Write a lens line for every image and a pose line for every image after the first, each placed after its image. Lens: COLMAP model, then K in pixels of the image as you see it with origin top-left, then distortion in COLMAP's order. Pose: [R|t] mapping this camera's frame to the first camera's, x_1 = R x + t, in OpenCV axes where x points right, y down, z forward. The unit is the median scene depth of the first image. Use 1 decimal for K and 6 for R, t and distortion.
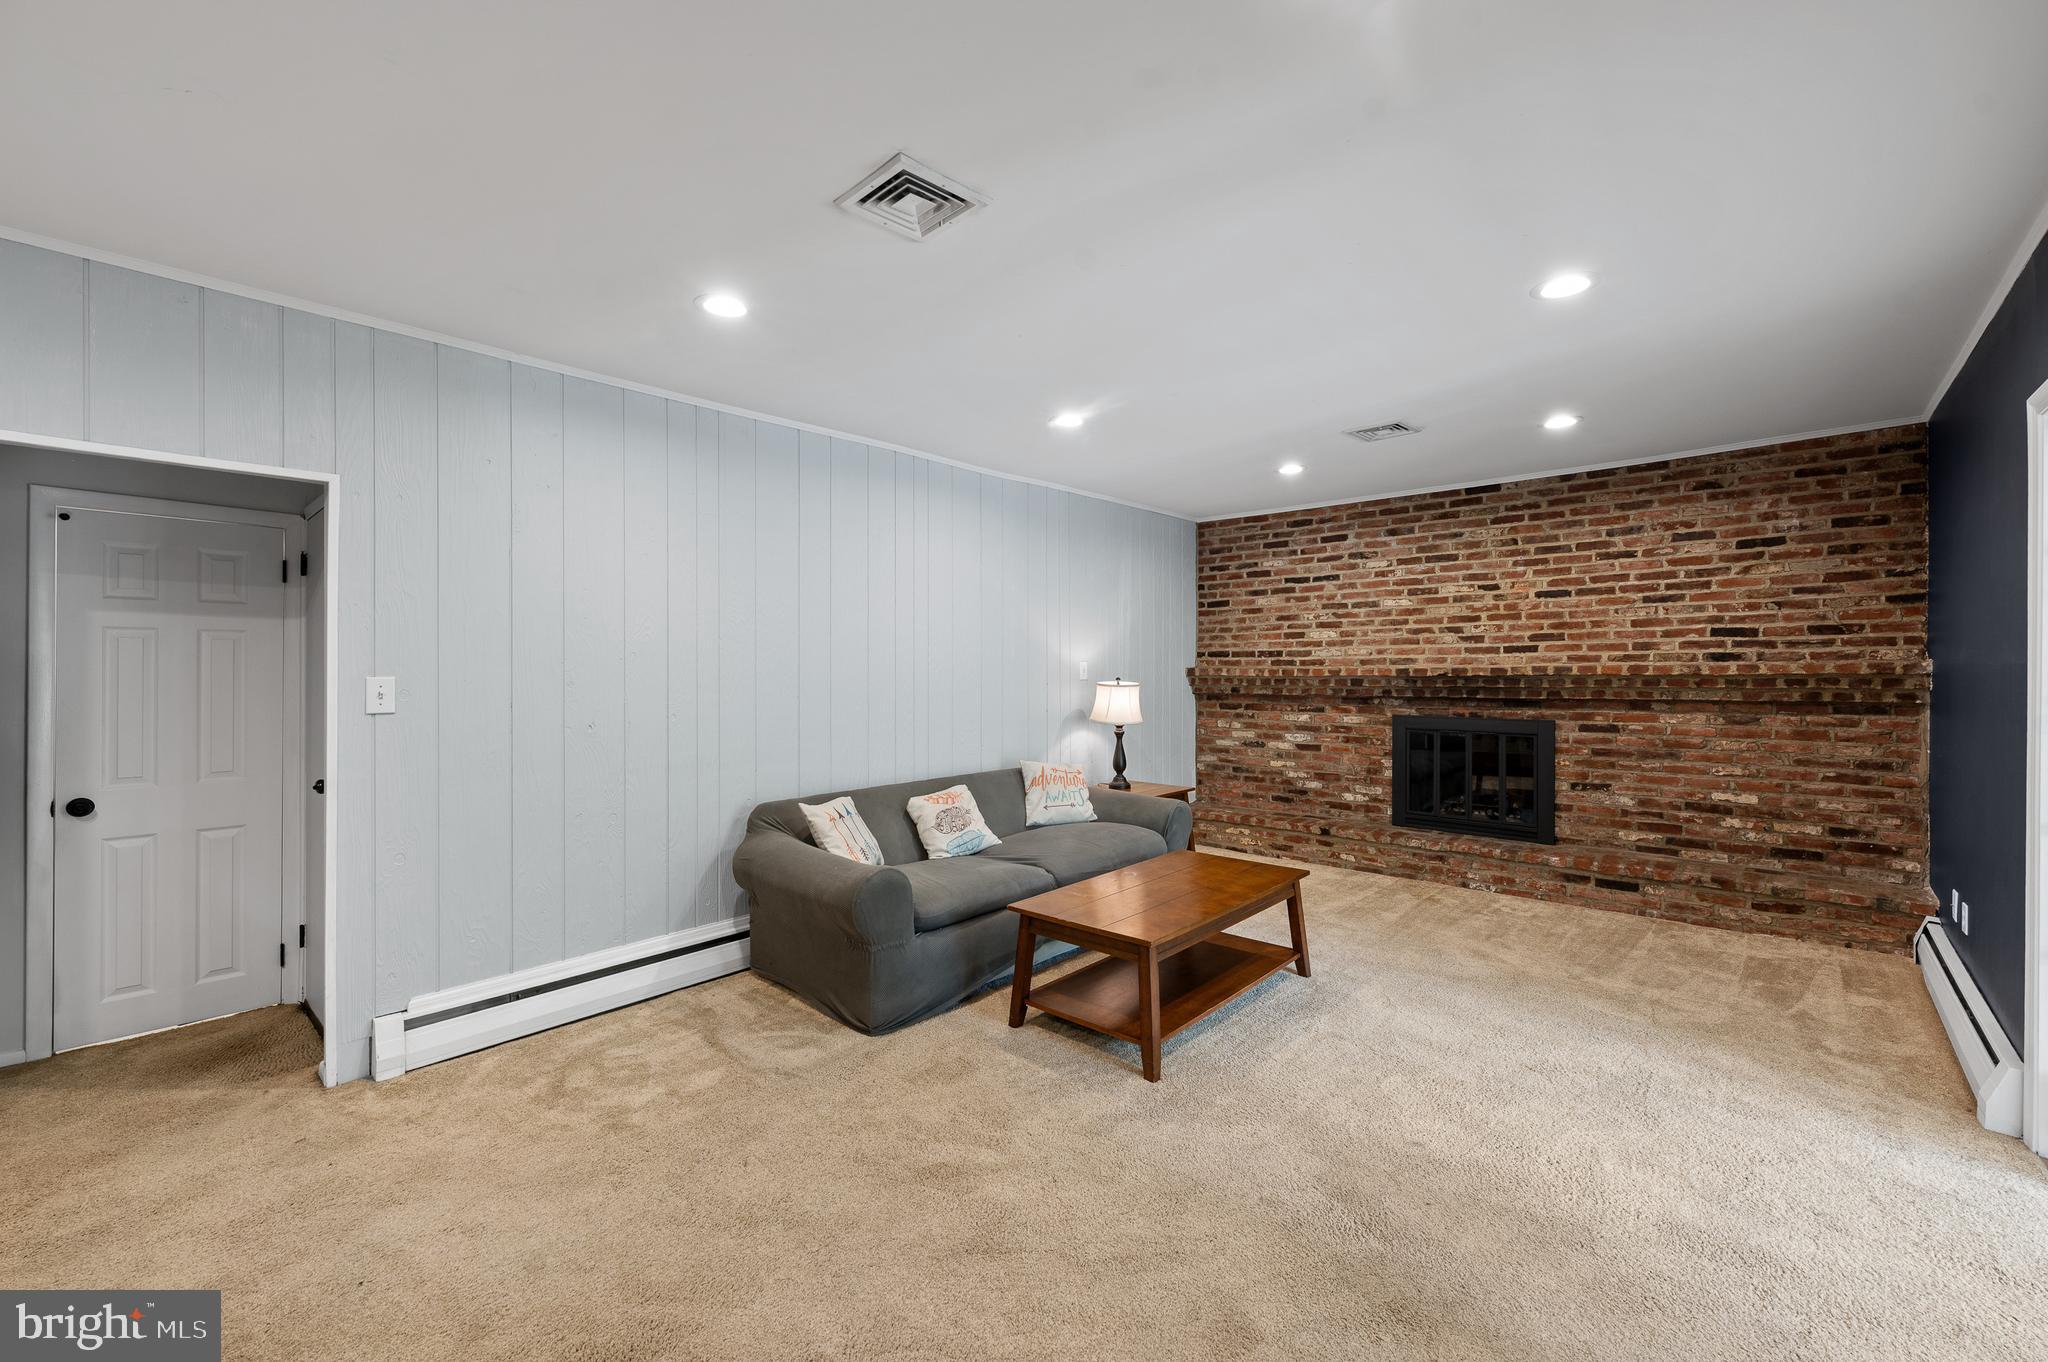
lens RADIAL K [[821.8, 0, 1036.2], [0, 821.8, 669.1], [0, 0, 1]] dist [0.000020, 0.000036]
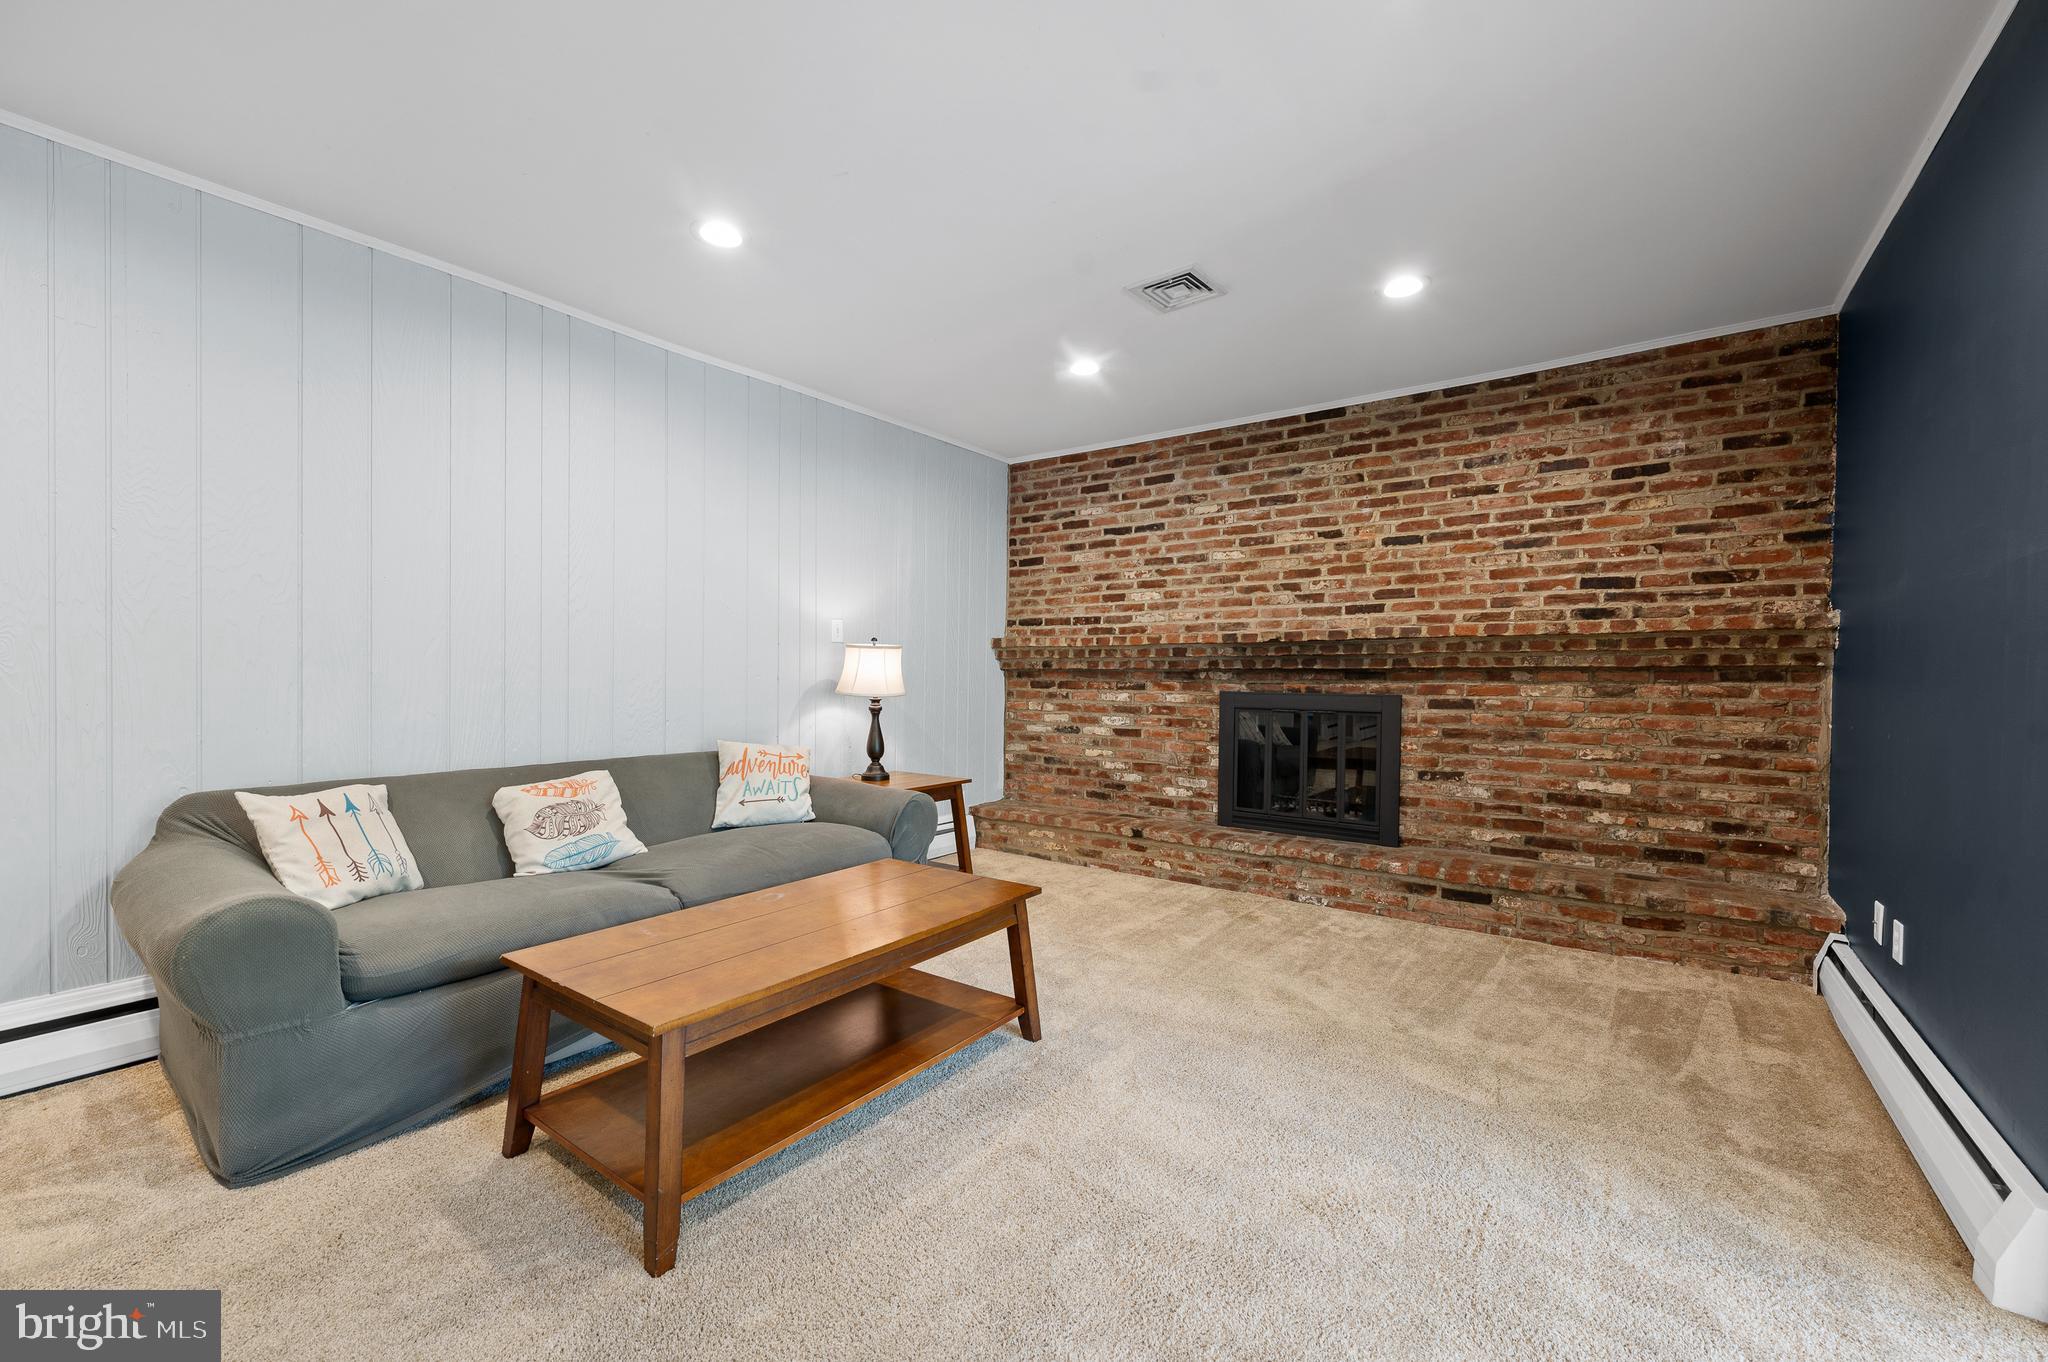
lens RADIAL K [[818.1, 0, 1033.3], [0, 818.1, 686.1], [0, 0, 1]] dist [-0.000863, 0.000021]
pose [[0.994456, 0.011141, 0.104565, 0.162889], [-0.012342, 0.999865, 0.010839, 0.044116], [-0.104430, -0.012069, 0.994459, 0.205352]]
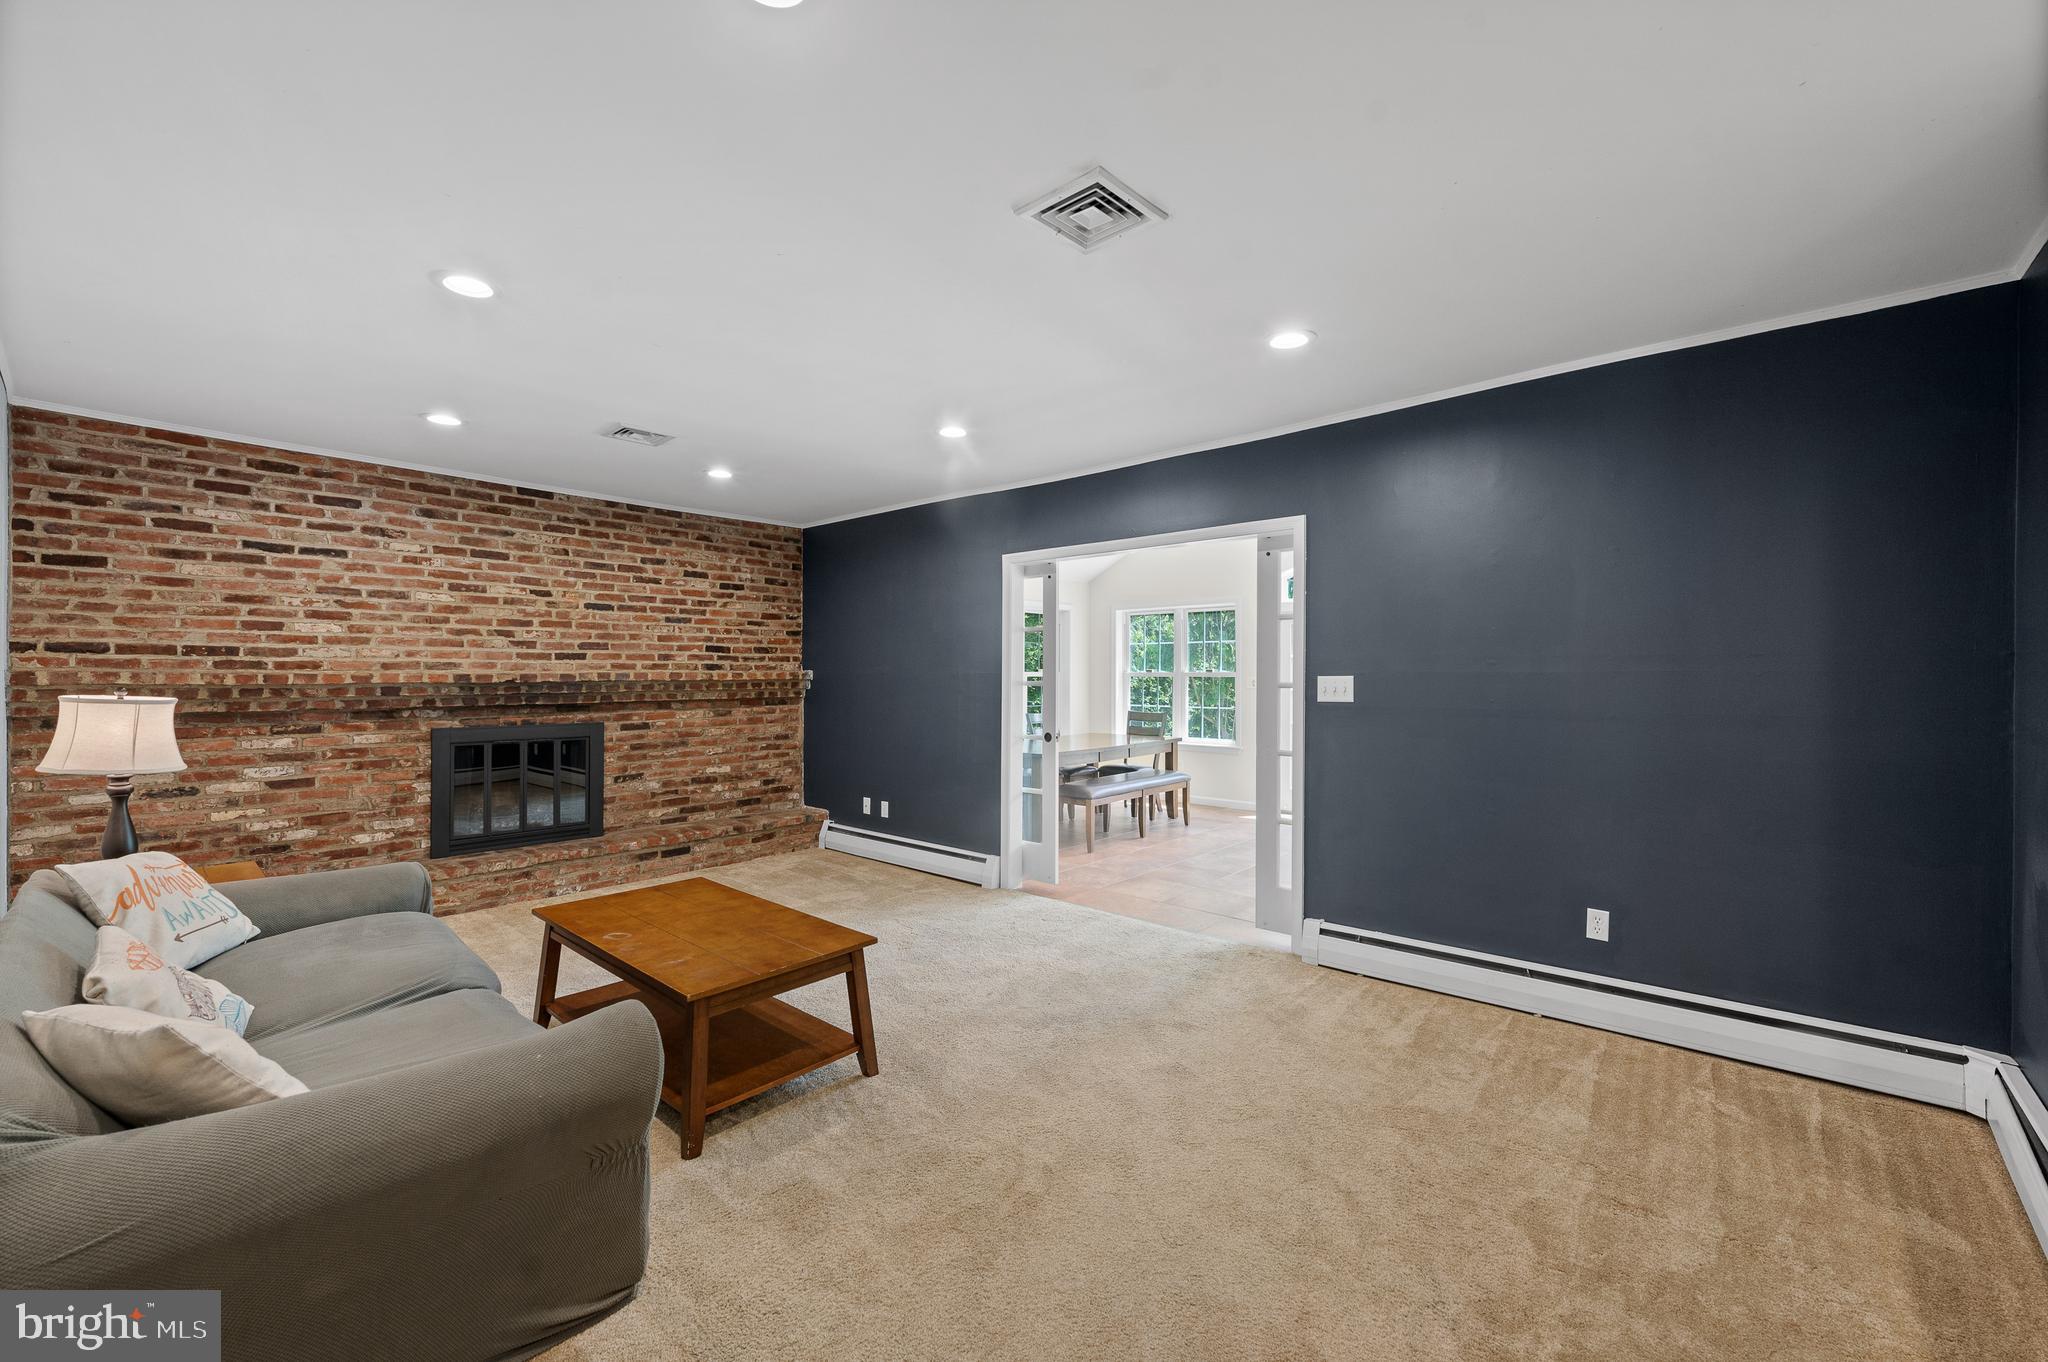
lens RADIAL K [[825.6, 0, 1033.2], [0, 825.6, 678.1], [0, 0, 1]] dist [-0.000519, -0.000021]
pose [[-0.015441, 0.001454, 0.999880, -0.431747], [-0.001135, 0.999998, -0.001471, 0.003881], [-0.999880, -0.001158, -0.015439, 0.395817]]
